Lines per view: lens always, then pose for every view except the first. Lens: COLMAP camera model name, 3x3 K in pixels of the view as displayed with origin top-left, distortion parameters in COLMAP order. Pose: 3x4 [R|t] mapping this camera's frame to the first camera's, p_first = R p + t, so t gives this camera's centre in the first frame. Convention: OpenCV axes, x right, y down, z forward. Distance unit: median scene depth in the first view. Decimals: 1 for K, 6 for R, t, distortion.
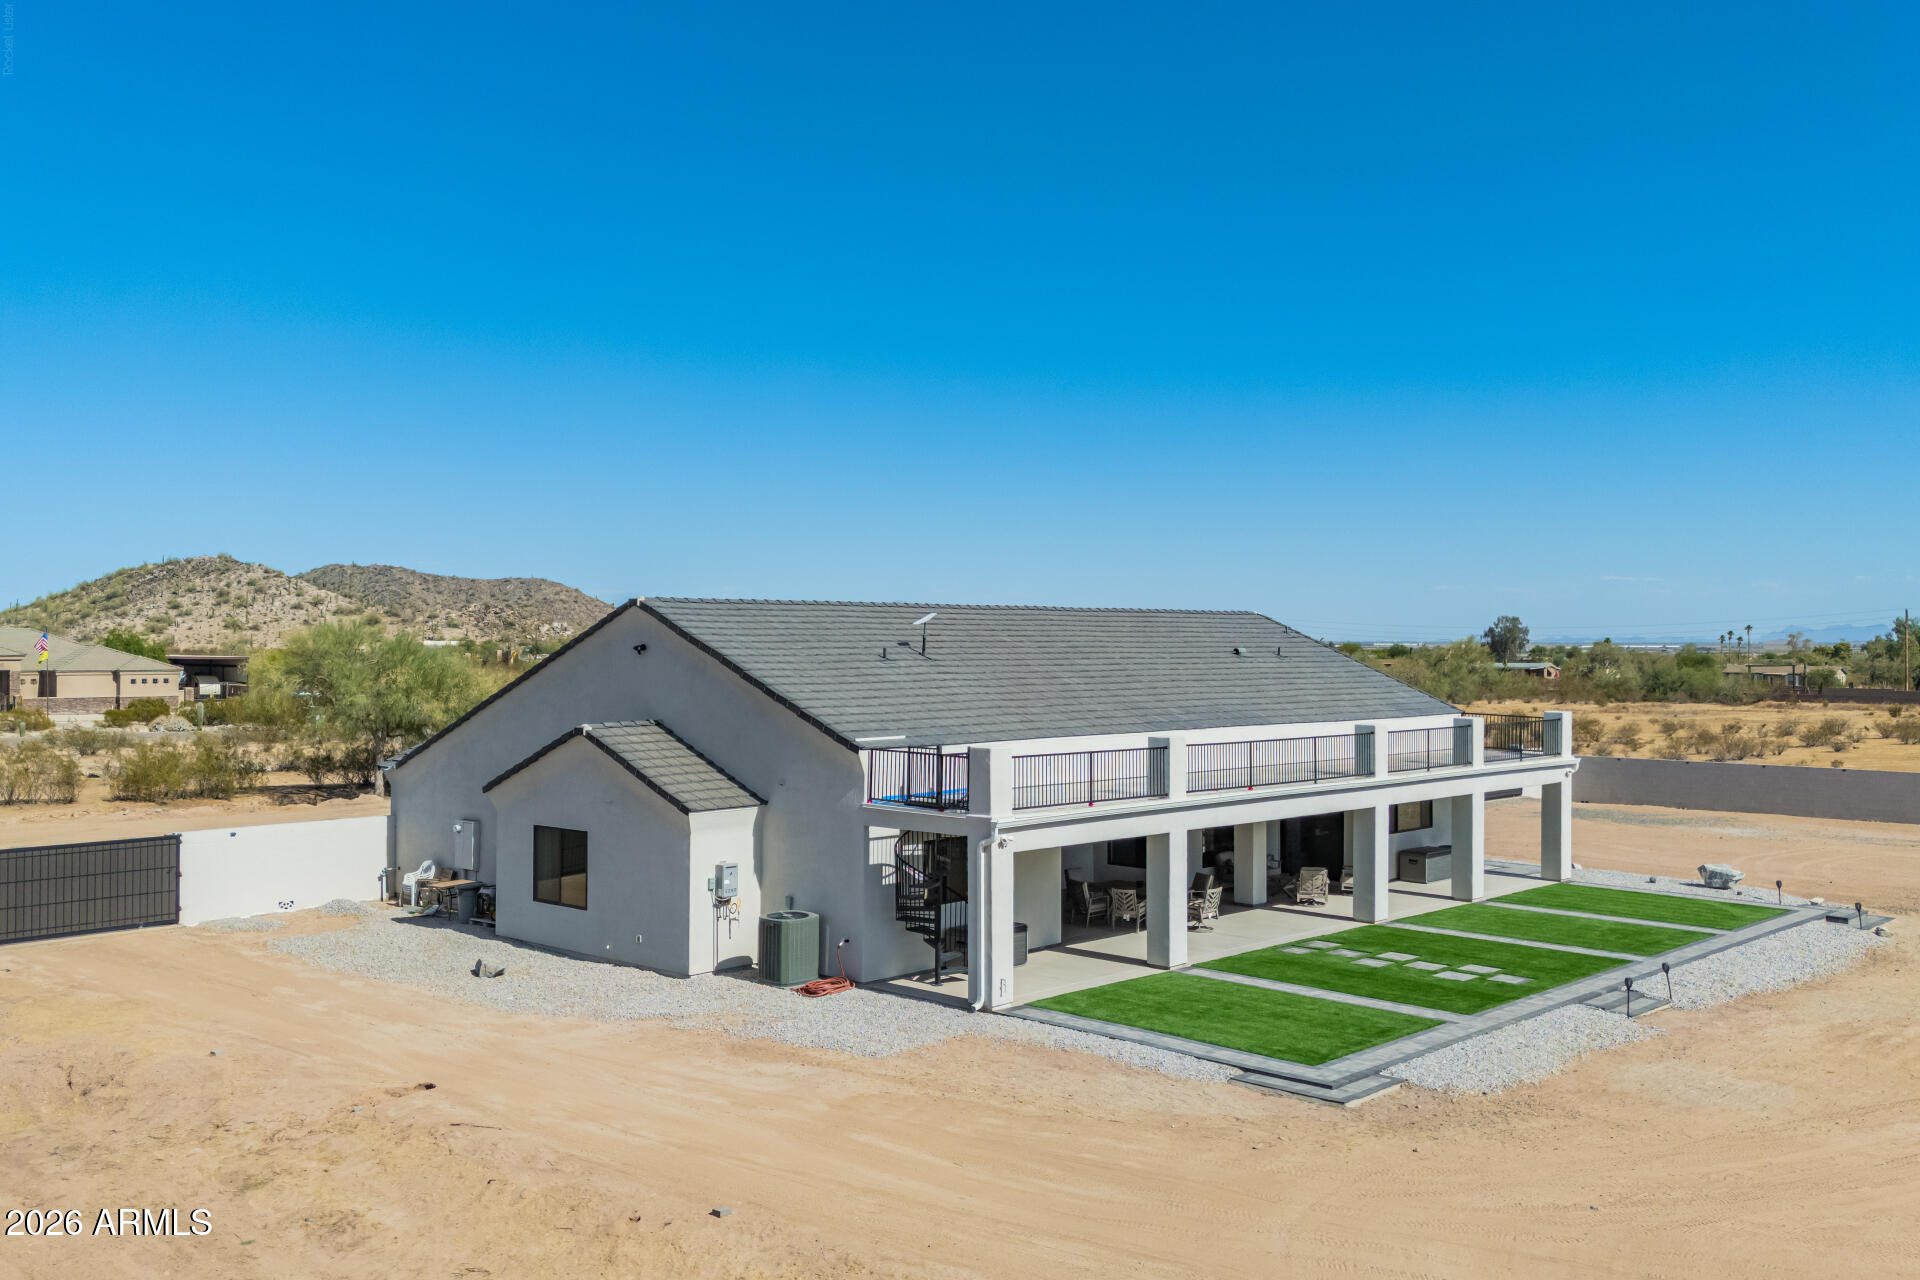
lens RADIAL K [[1729.0, 0, 972.3], [0, 1729.0, 637.0], [0, 0, 1]] dist [0.087684, -0.109438]
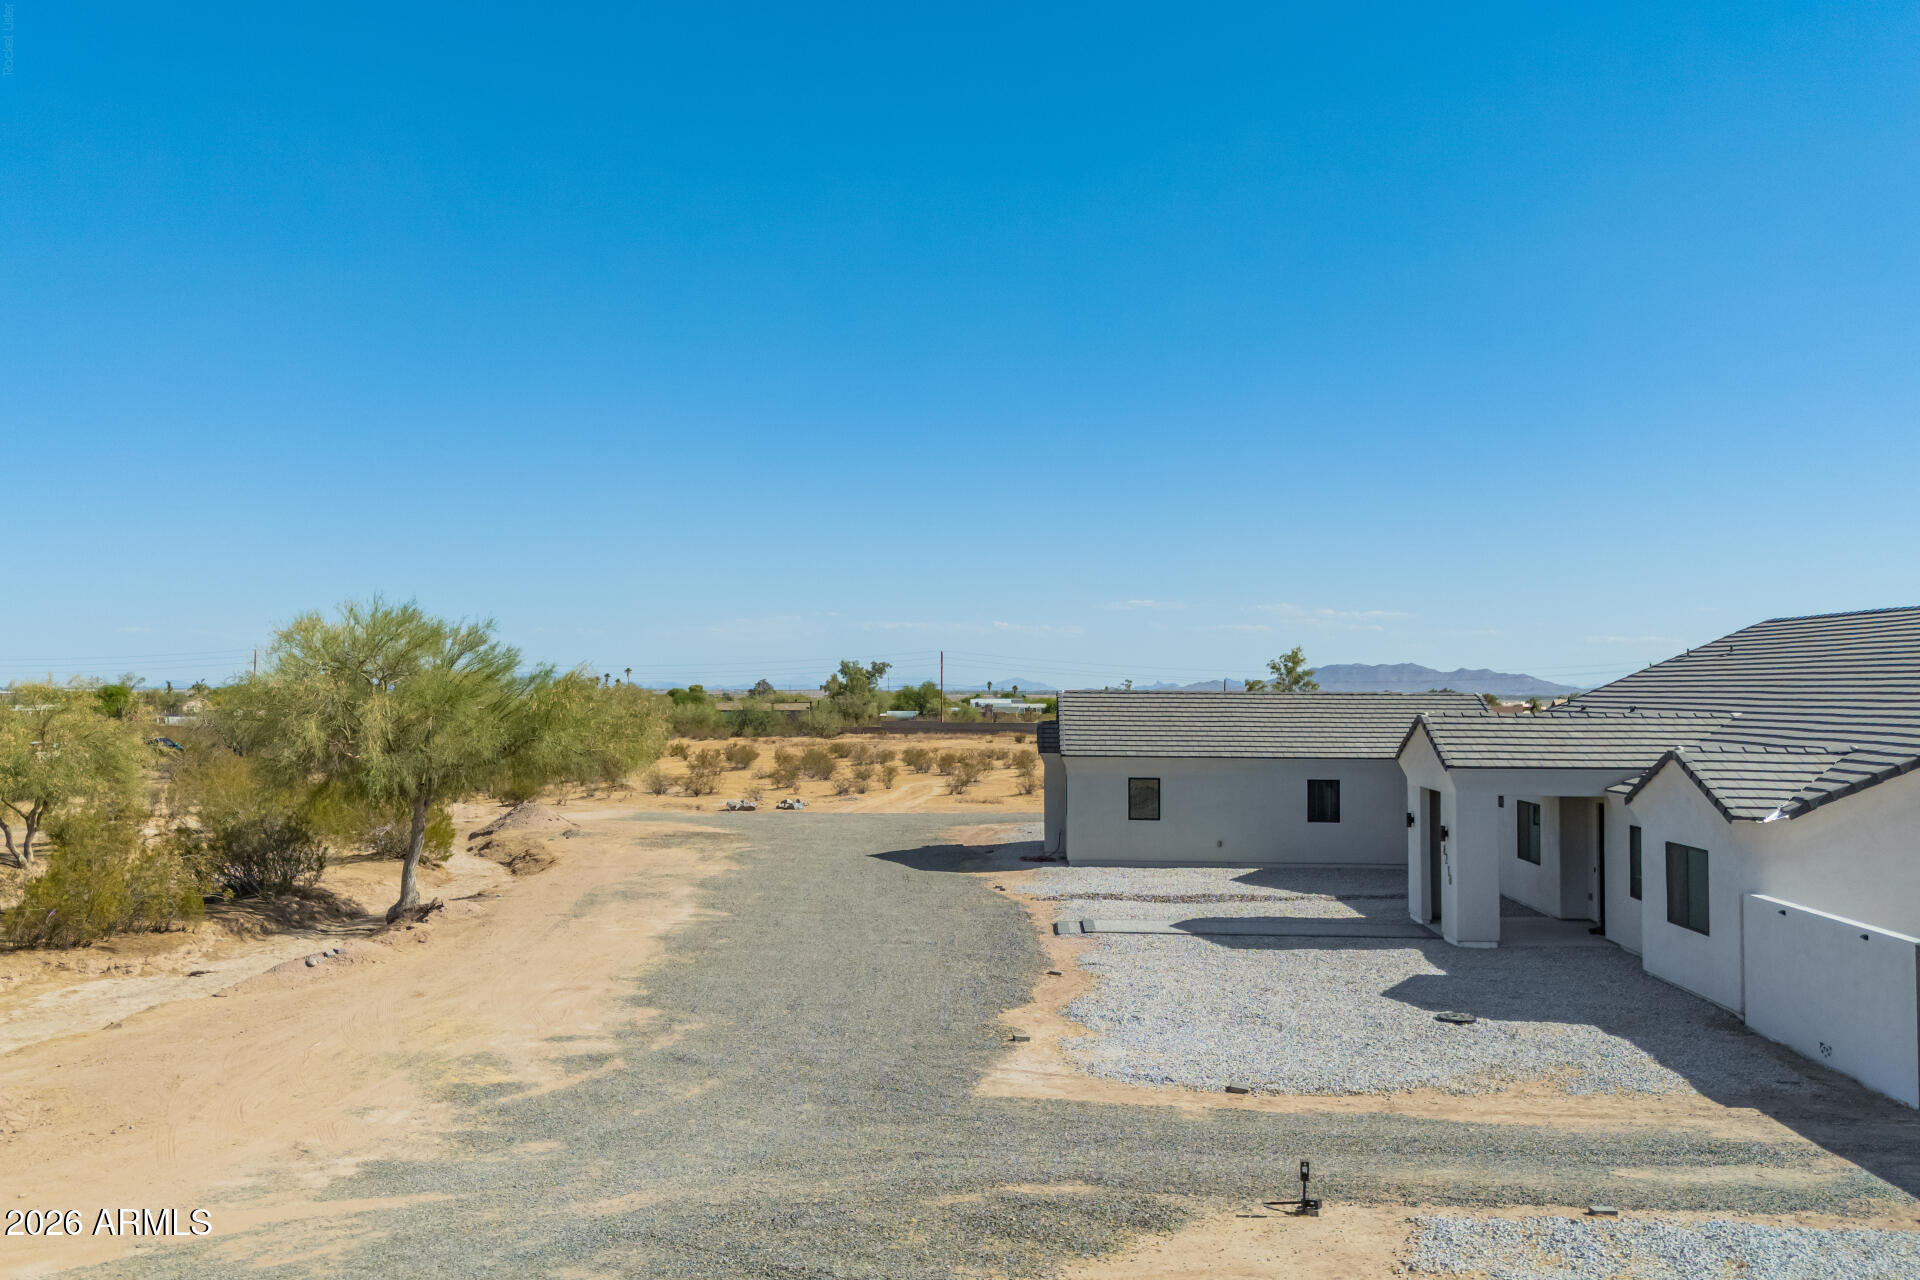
lens RADIAL K [[1729.0, 0, 961.9], [0, 1729.0, 642.7], [0, 0, 1]] dist [0.087684, -0.109438]
pose [[0.760301, 0.016541, 0.649360, -0.892914], [-0.001579, 0.999720, -0.023617, 0.023735], [-0.649569, 0.016931, 0.760114, 0.642938]]
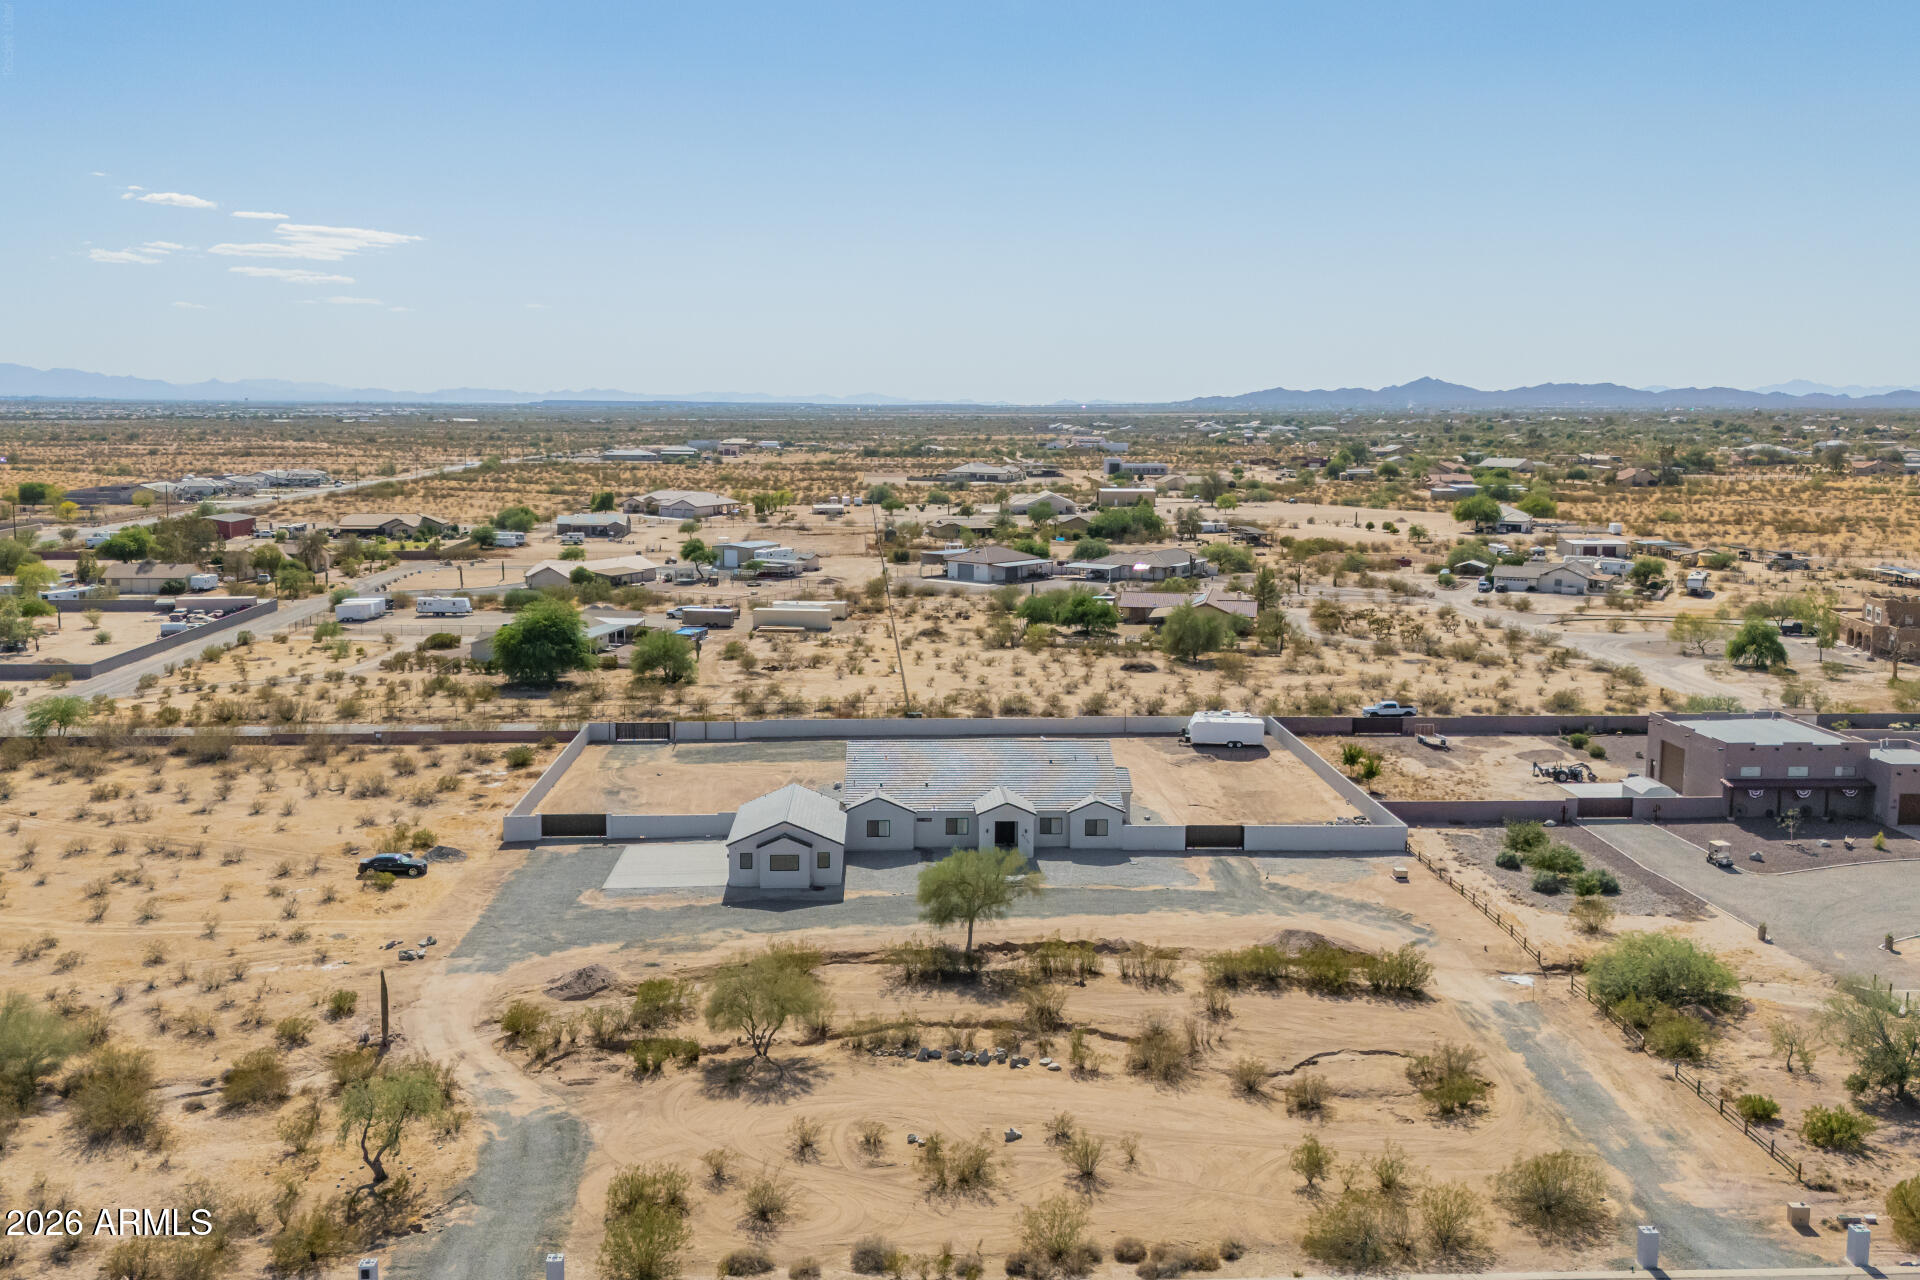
lens RADIAL K [[1729.0, 0, 965.0], [0, 1729.0, 648.4], [0, 0, 1]] dist [0.087684, -0.109438]
pose [[-0.709057, -0.110159, 0.696494, -2.227735], [-0.011192, 0.989356, 0.145085, -0.666048], [-0.705062, 0.095078, -0.702743, 3.268179]]
